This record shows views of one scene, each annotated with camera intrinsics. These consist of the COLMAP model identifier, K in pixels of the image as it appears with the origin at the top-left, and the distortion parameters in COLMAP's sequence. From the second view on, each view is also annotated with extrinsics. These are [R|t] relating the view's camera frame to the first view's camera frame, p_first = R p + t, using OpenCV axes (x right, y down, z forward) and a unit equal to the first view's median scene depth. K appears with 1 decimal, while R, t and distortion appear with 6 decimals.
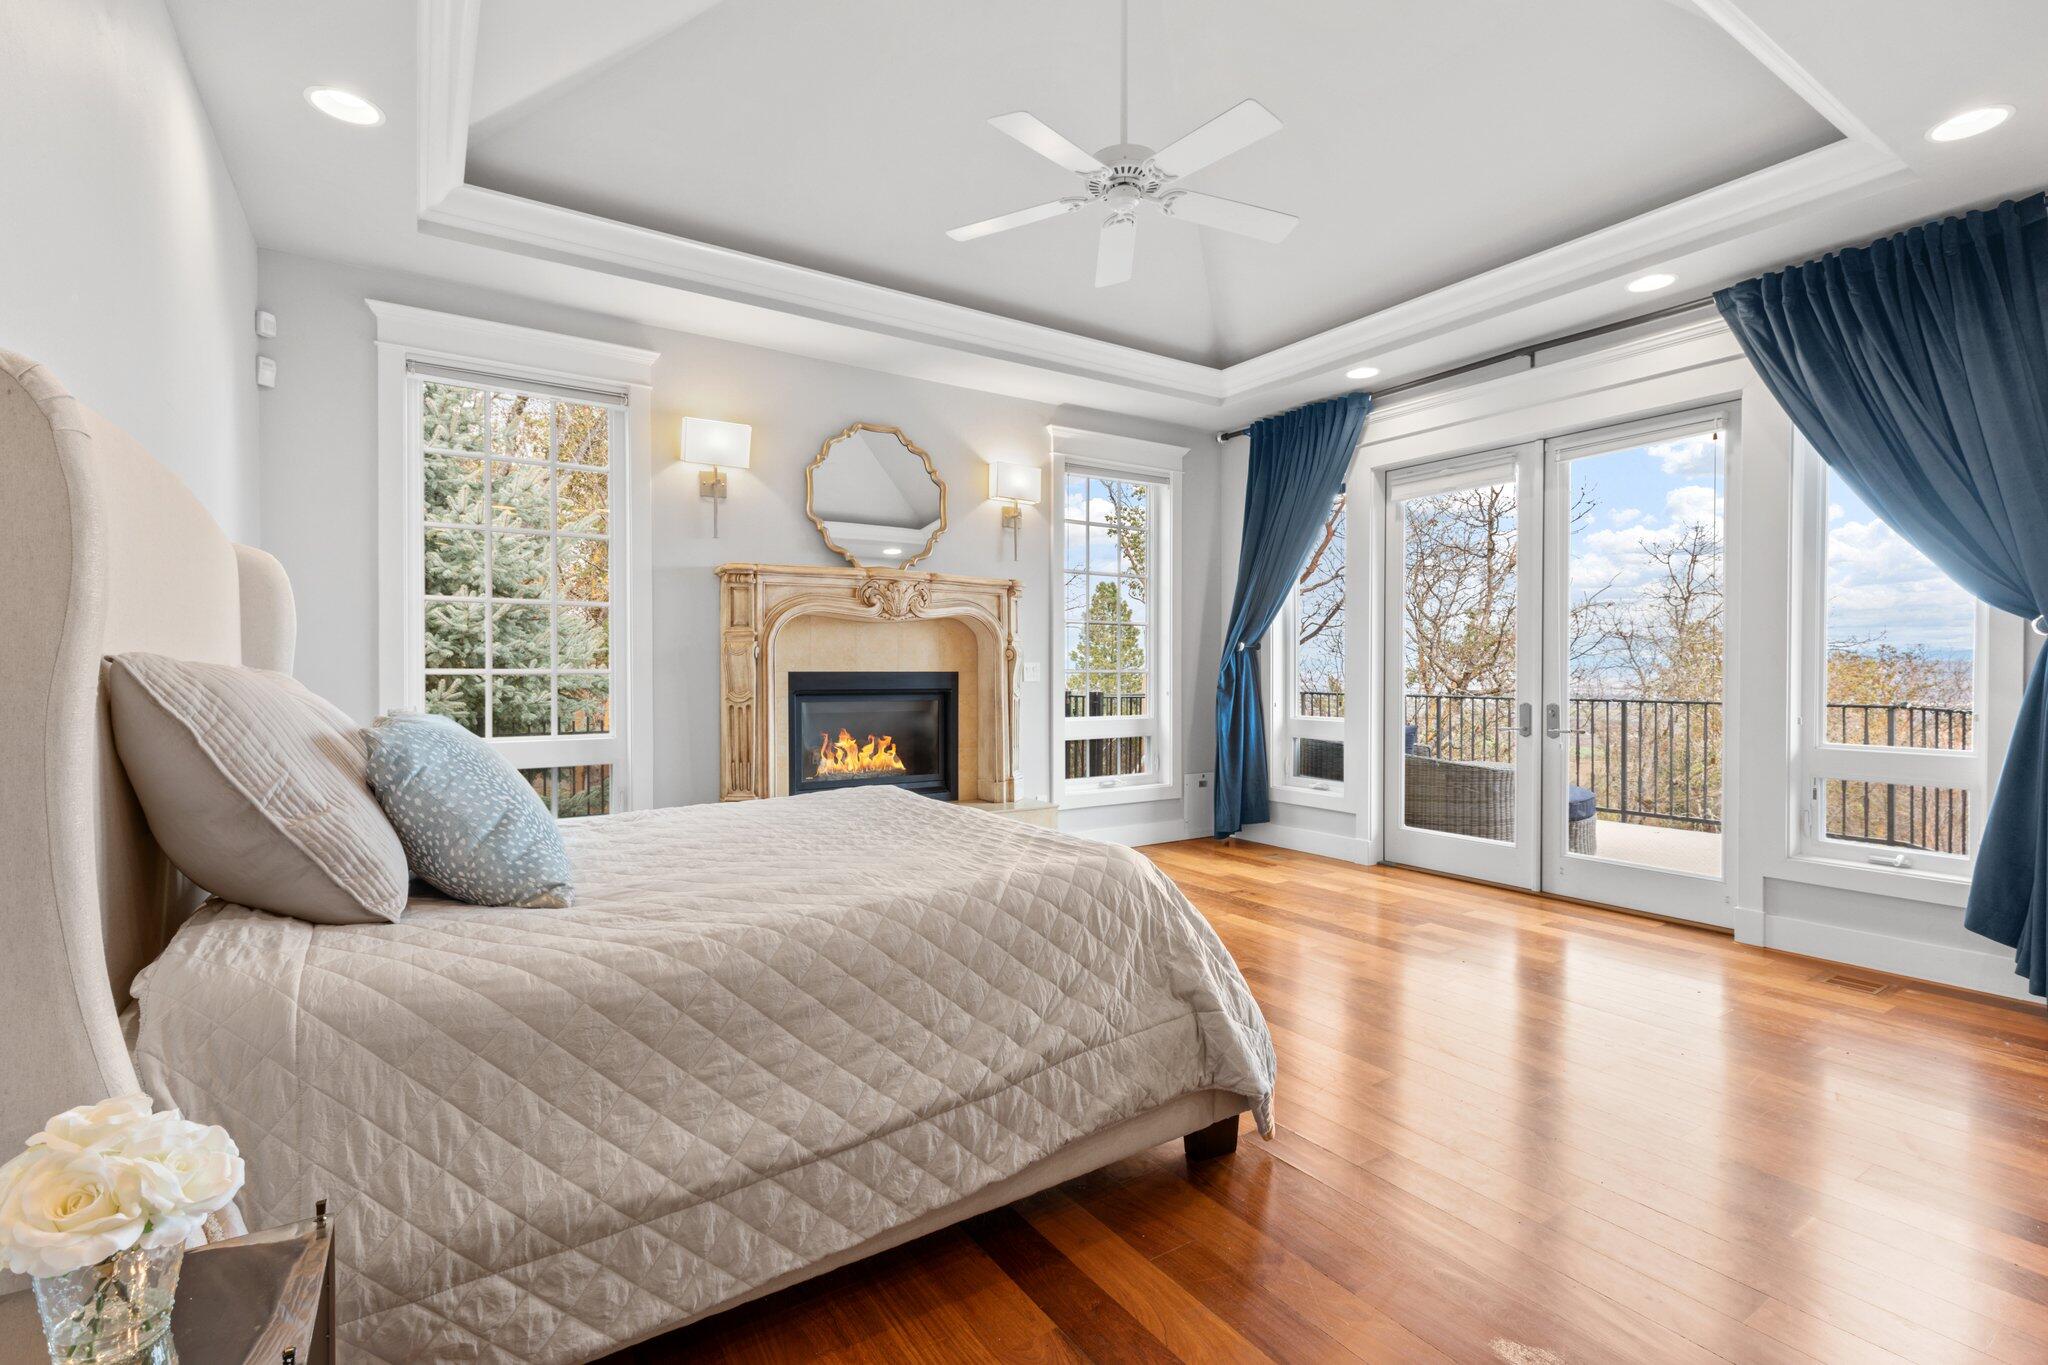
lens RADIAL K [[915.4, 0, 1024.9], [0, 915.4, 680.7], [0, 0, 1]] dist [0.002904, 0.000089]
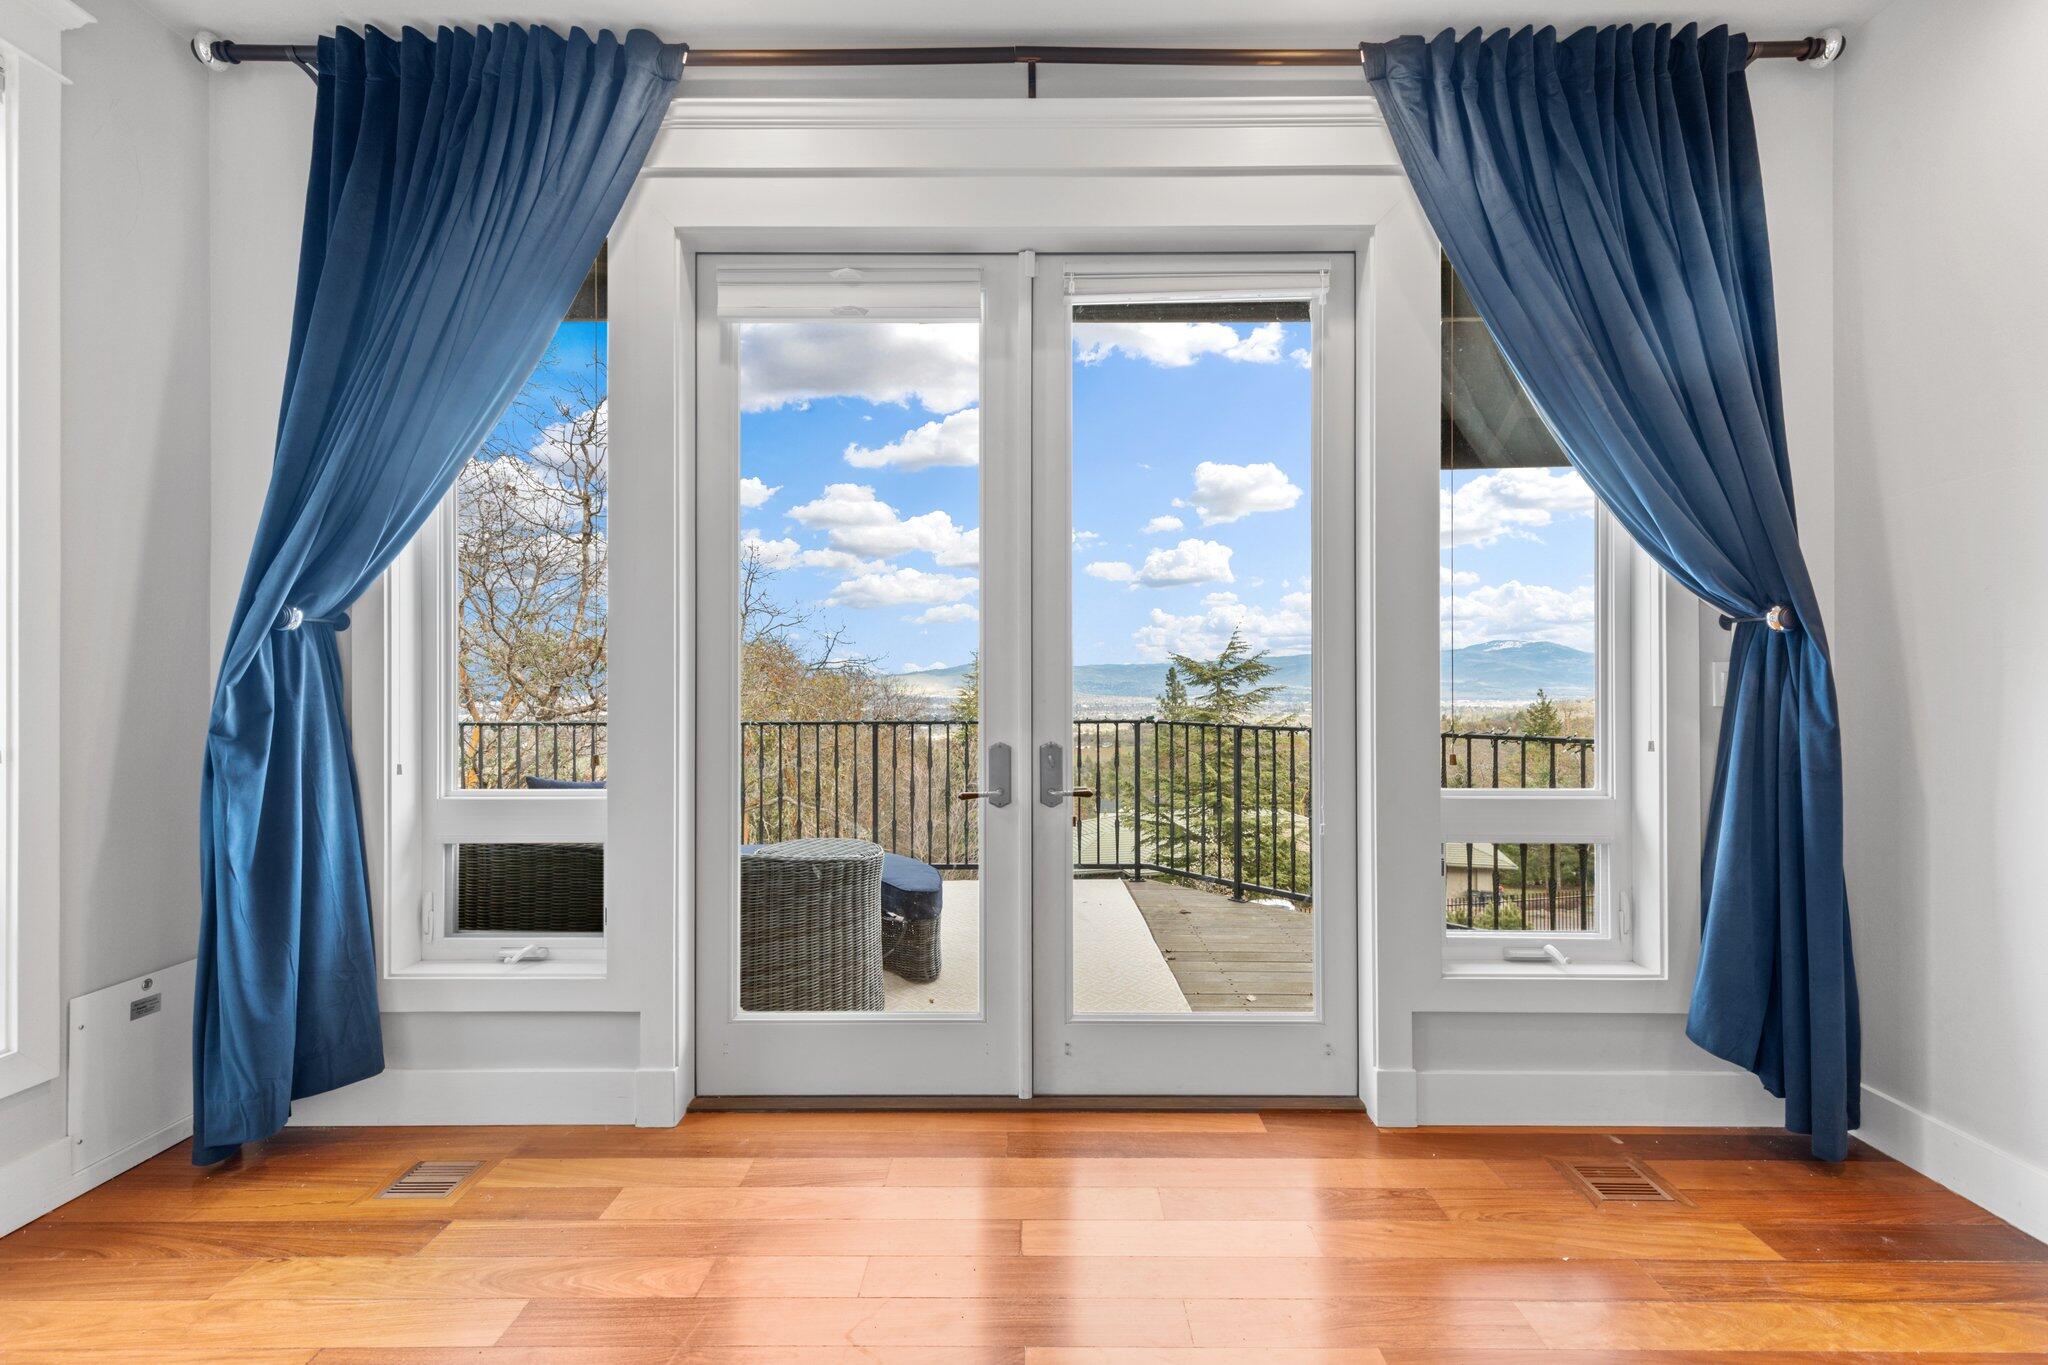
lens RADIAL K [[915.4, 0, 1024.9], [0, 915.4, 680.7], [0, 0, 1]] dist [0.002904, 0.000089]
pose [[0.545093, 0.002659, 0.838371, 0.099856], [0.011075, 0.999885, -0.010372, -0.005968], [-0.838302, 0.014939, 0.545001, 0.632771]]
